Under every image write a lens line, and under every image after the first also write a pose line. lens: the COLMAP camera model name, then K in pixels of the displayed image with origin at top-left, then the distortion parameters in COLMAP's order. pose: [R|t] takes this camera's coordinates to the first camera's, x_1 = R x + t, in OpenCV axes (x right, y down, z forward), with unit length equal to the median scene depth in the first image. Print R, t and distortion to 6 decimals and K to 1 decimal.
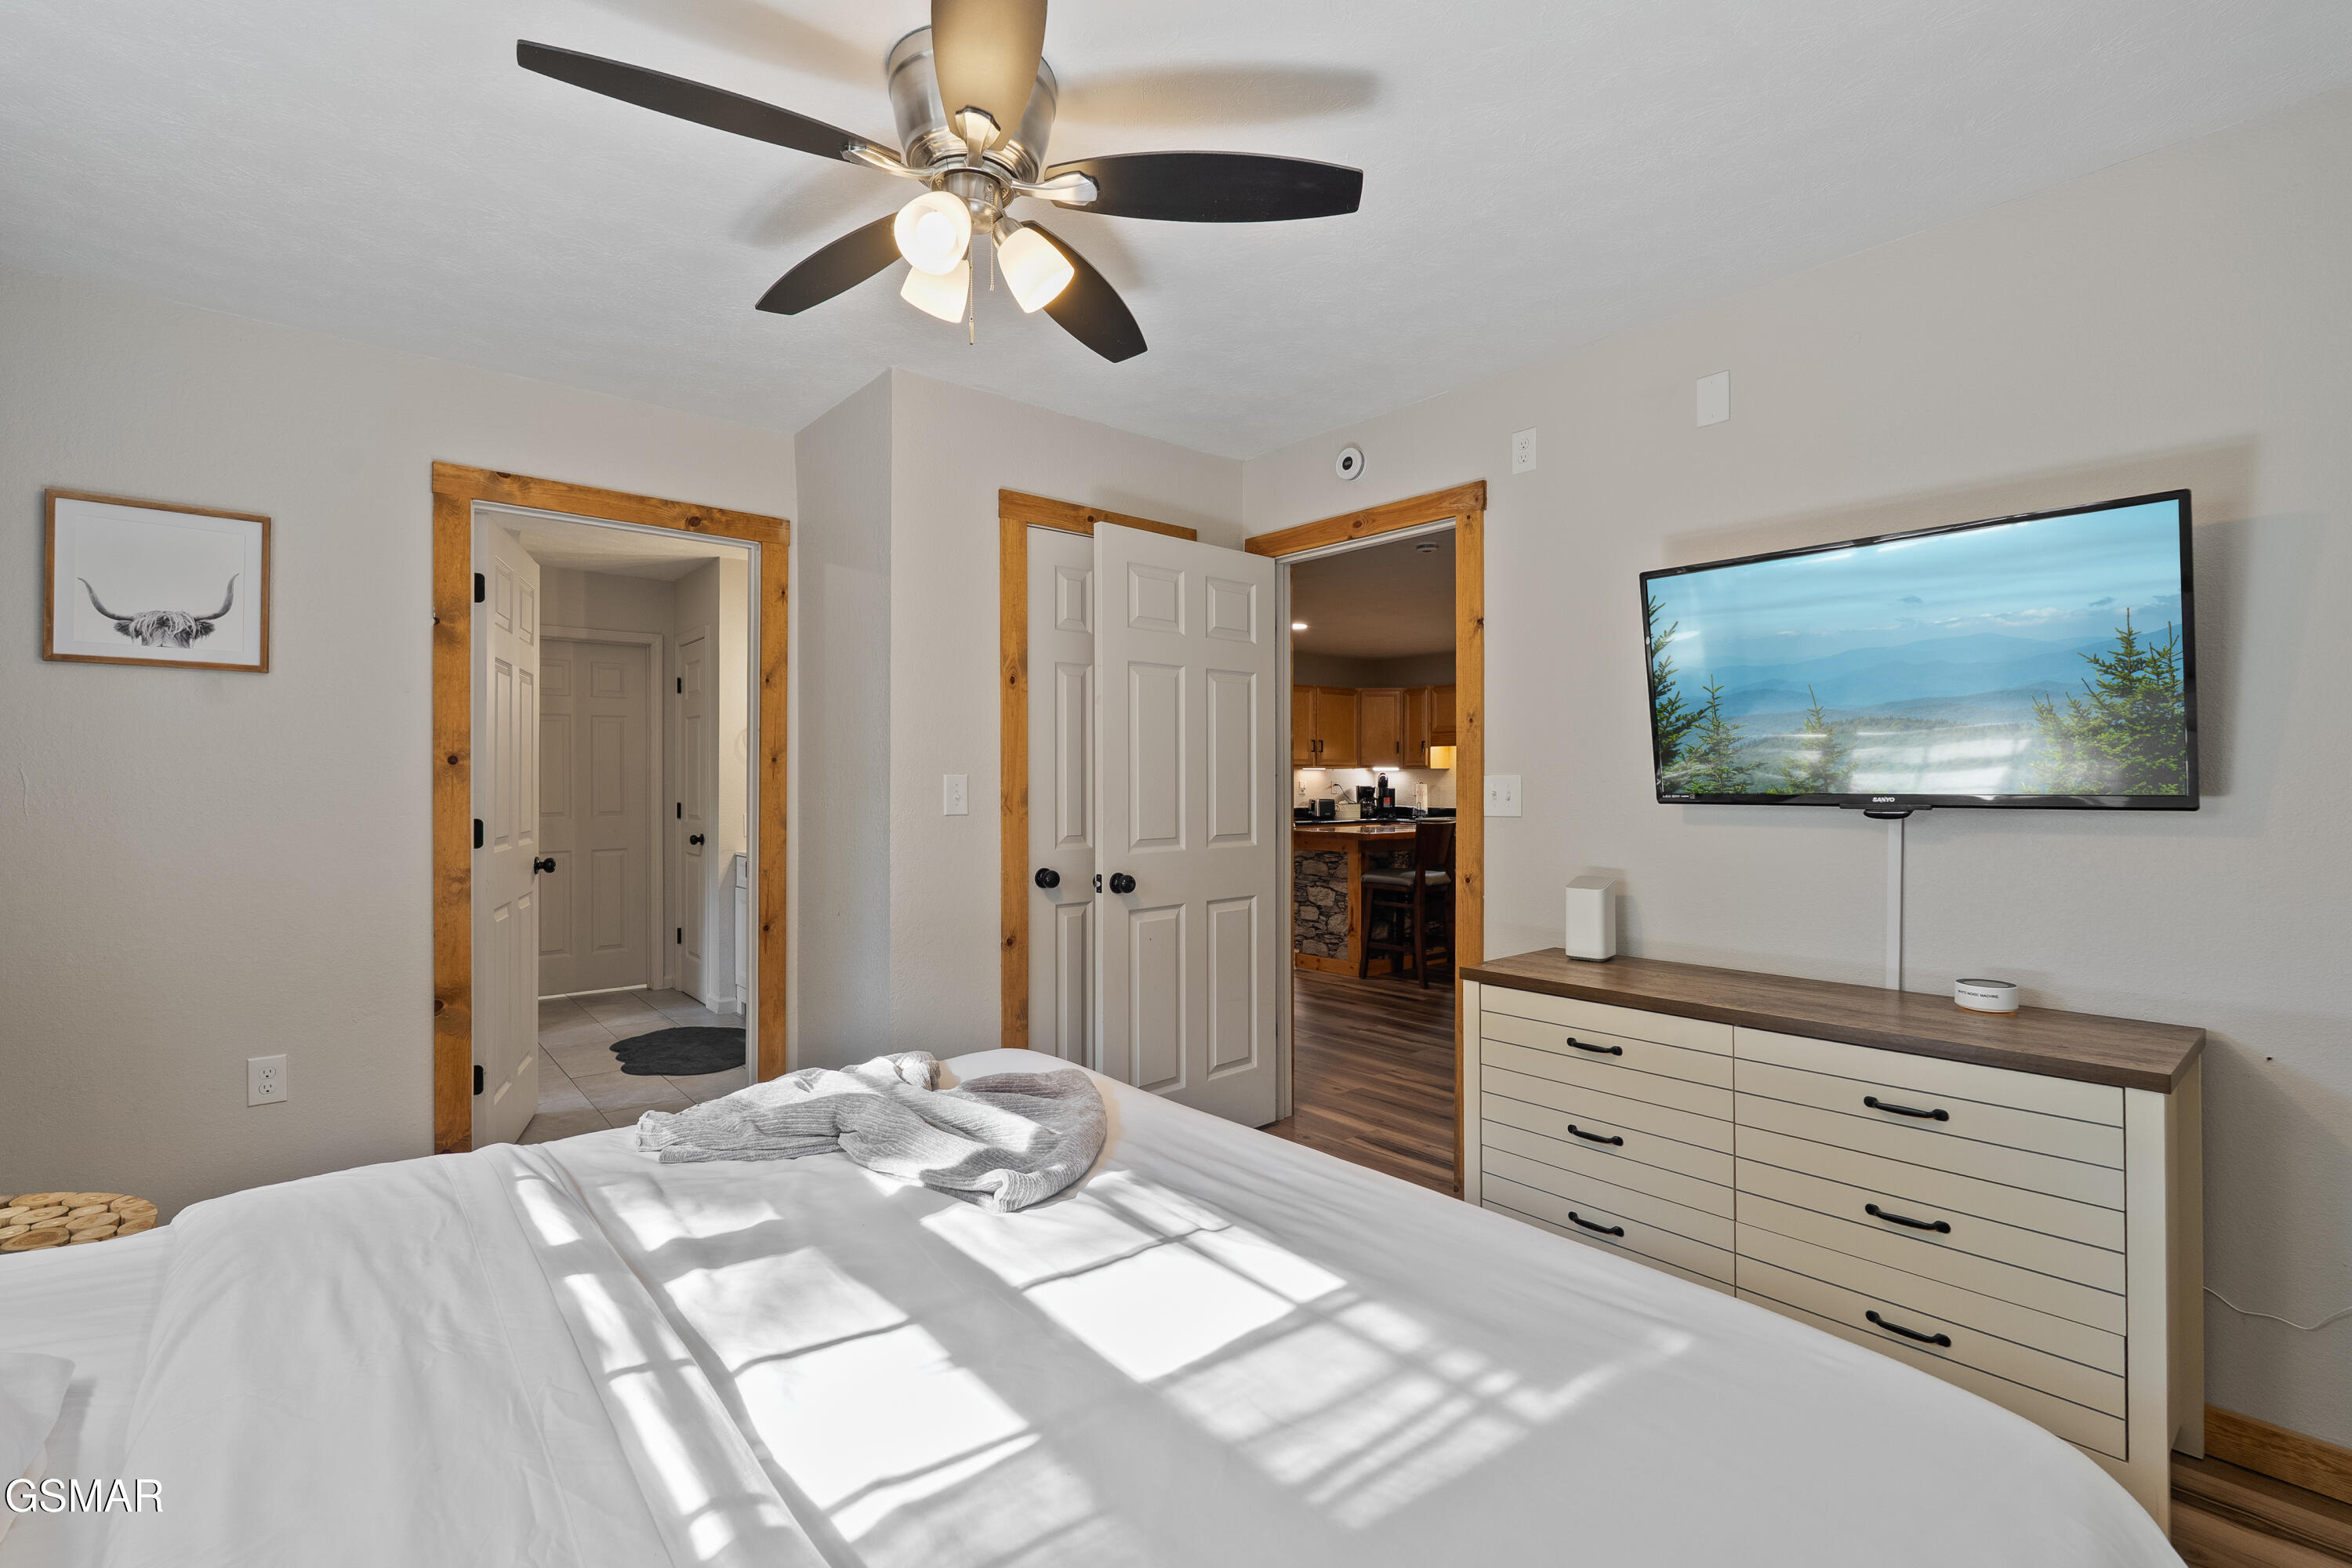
lens RADIAL K [[1052.1, 0, 1173.2], [0, 1052.1, 778.2], [0, 0, 1]] dist [-0.002889, 0.000105]
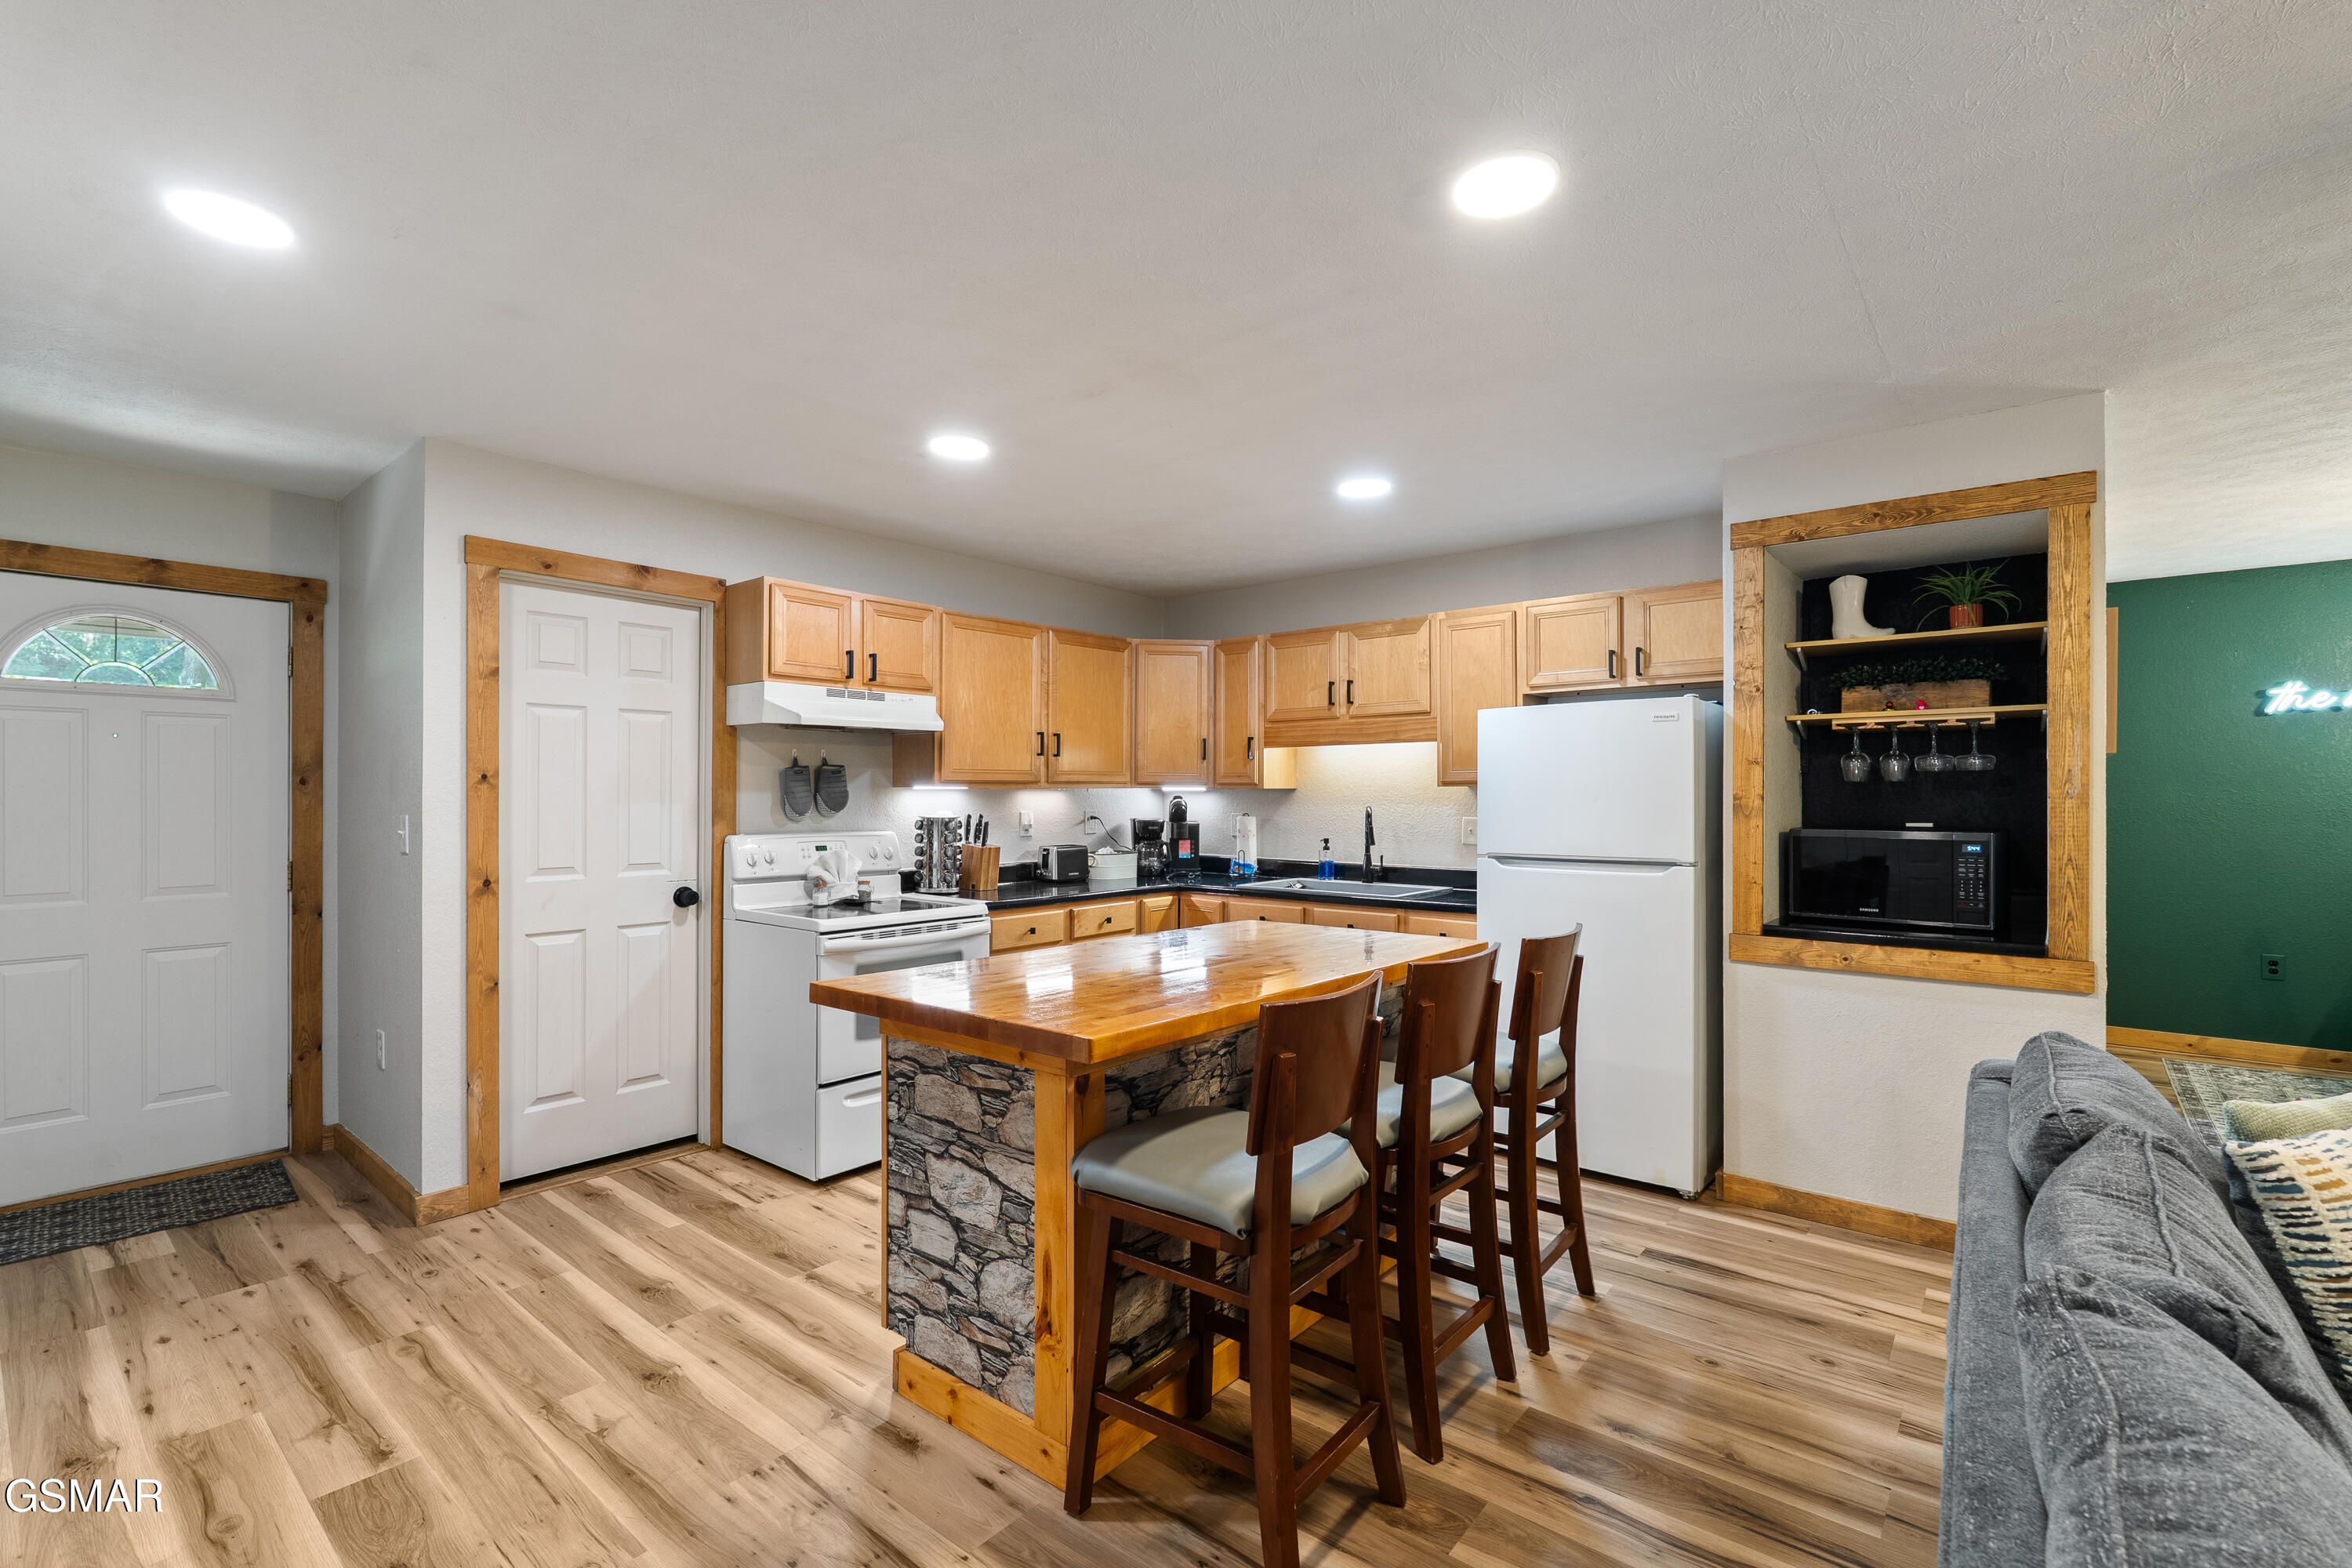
lens RADIAL K [[1030.4, 0, 1164.3], [0, 1030.4, 792.6], [0, 0, 1]] dist [-0.004147, -0.000304]
pose [[0.986178, 0.001472, 0.165682, 0.107277], [-0.001765, 0.999997, 0.001624, -0.007969], [-0.165679, -0.001895, 0.986178, 0.488418]]
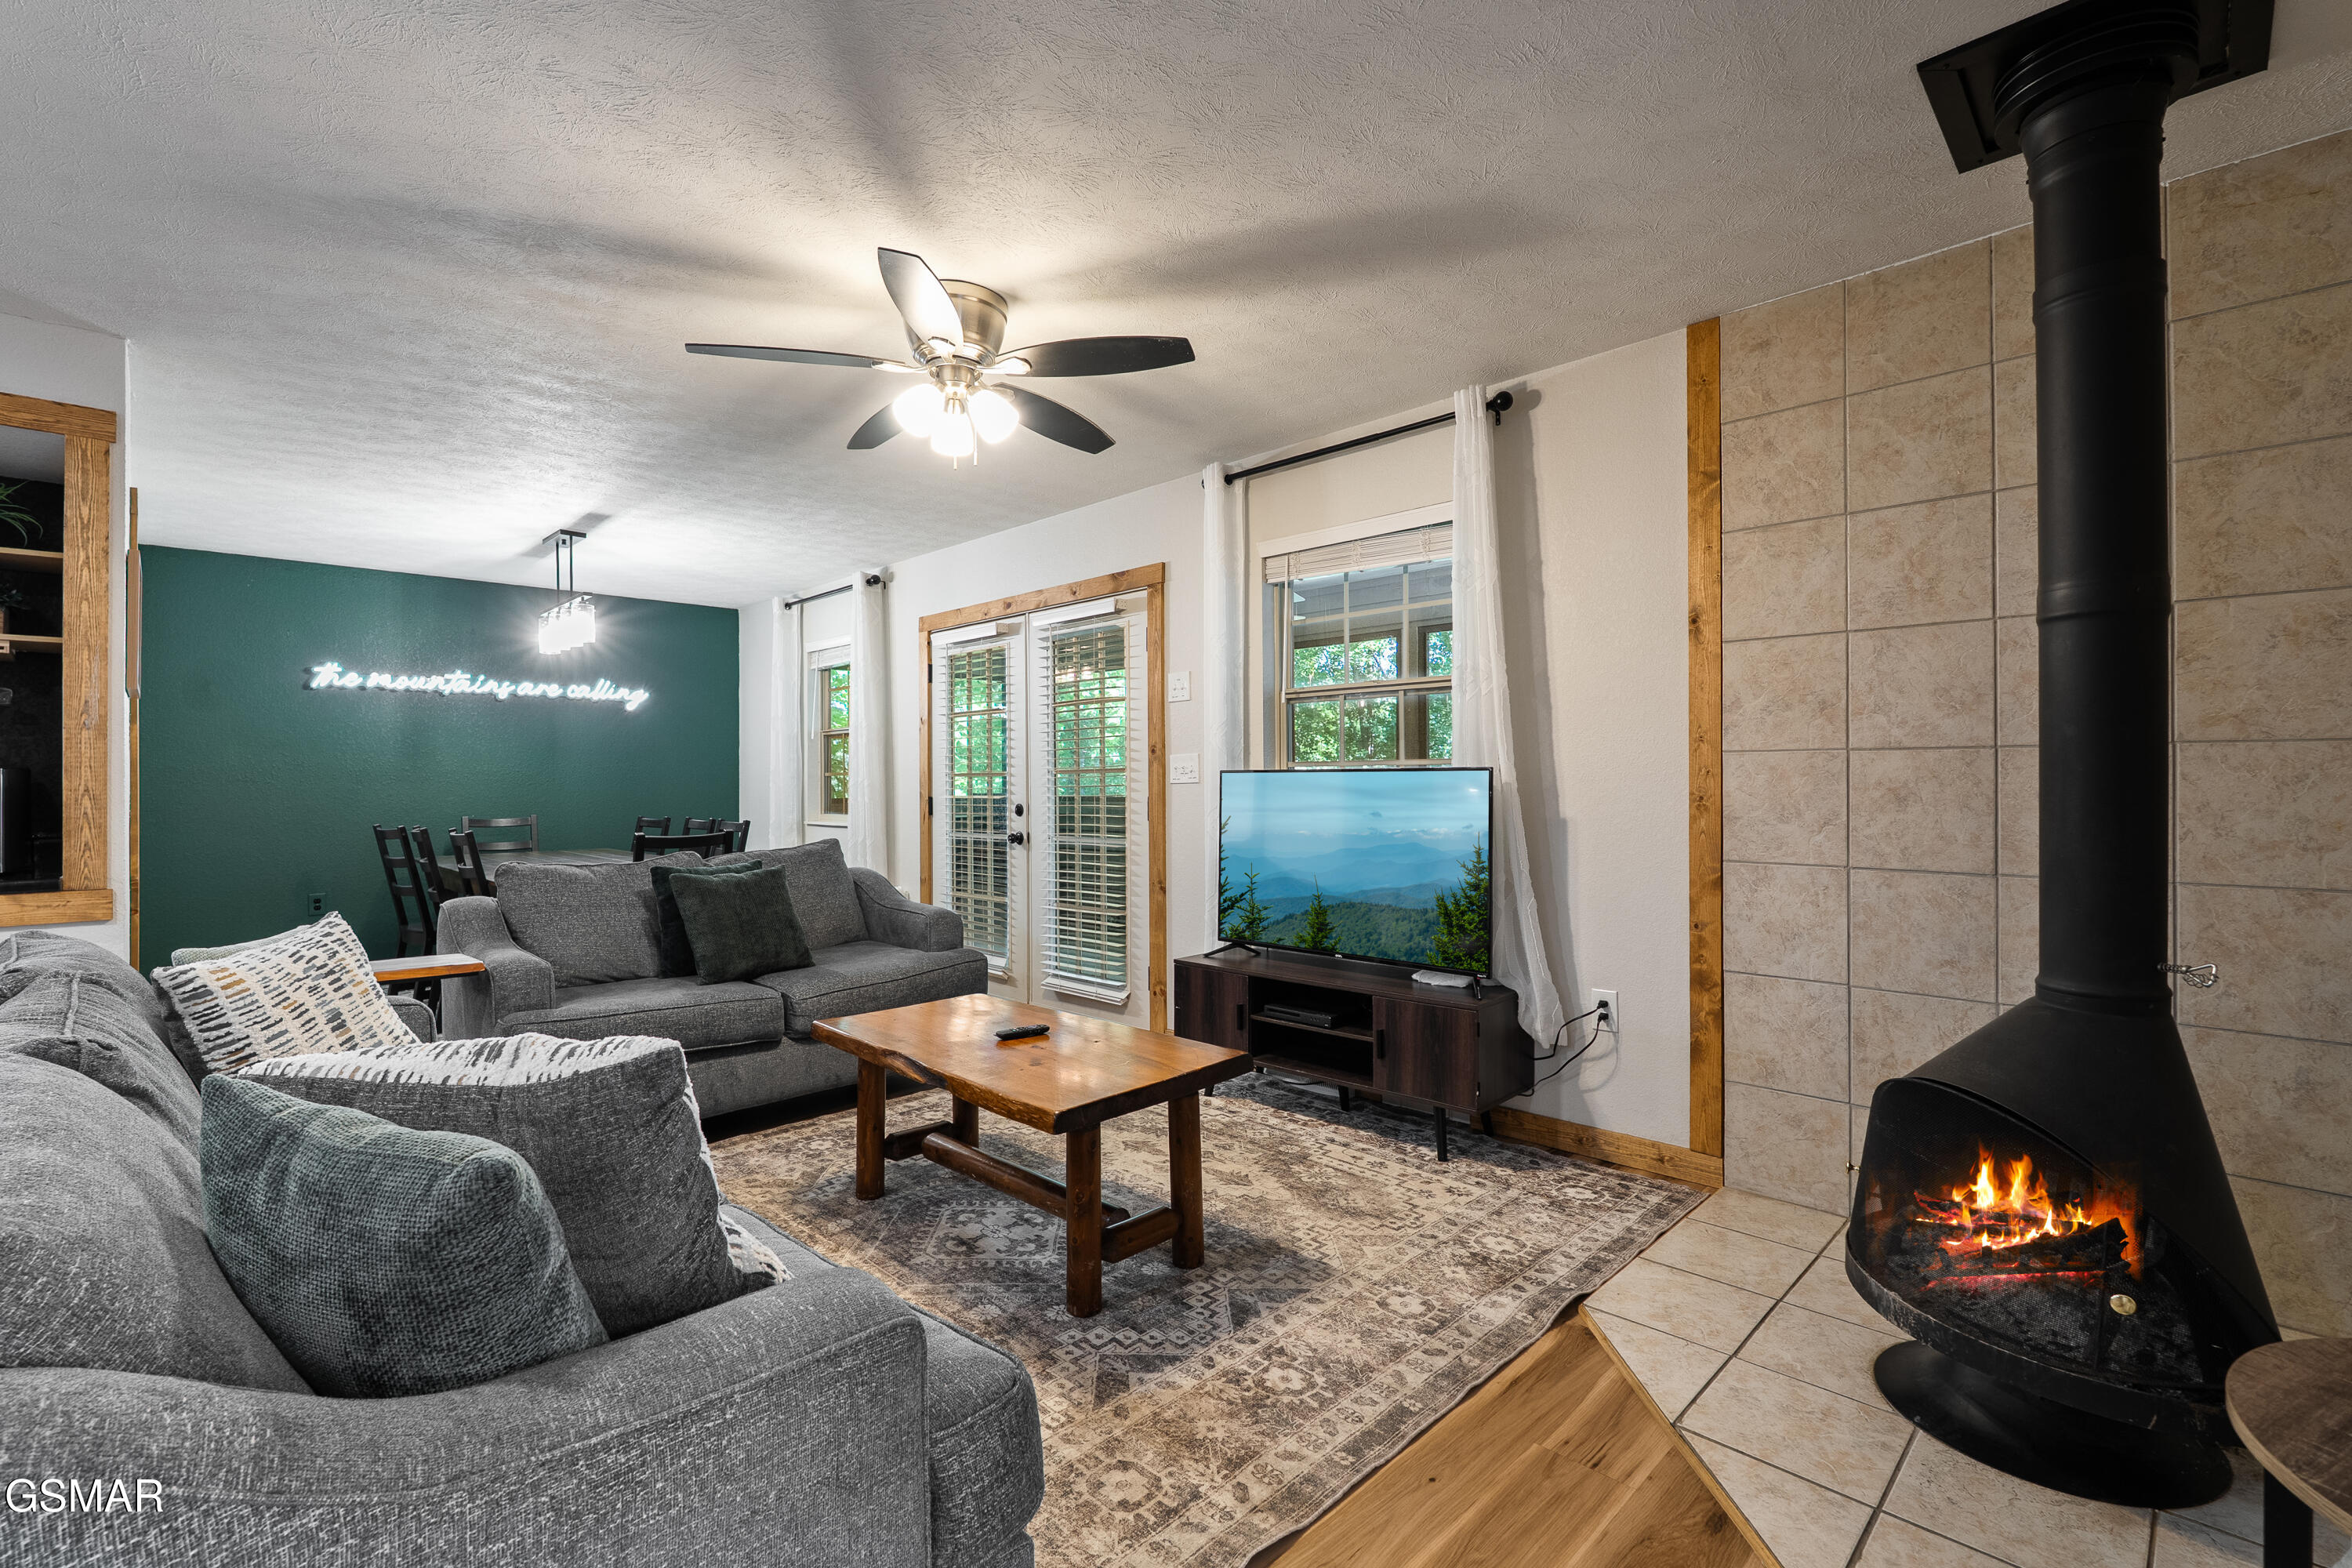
lens RADIAL K [[1052.1, 0, 1173.2], [0, 1052.1, 778.2], [0, 0, 1]] dist [-0.002889, 0.000105]
pose [[-0.073900, 0.006066, 0.997247, 0.087465], [0.001801, 0.999981, -0.005949, 0.010200], [-0.997264, 0.001357, -0.073909, 0.445711]]
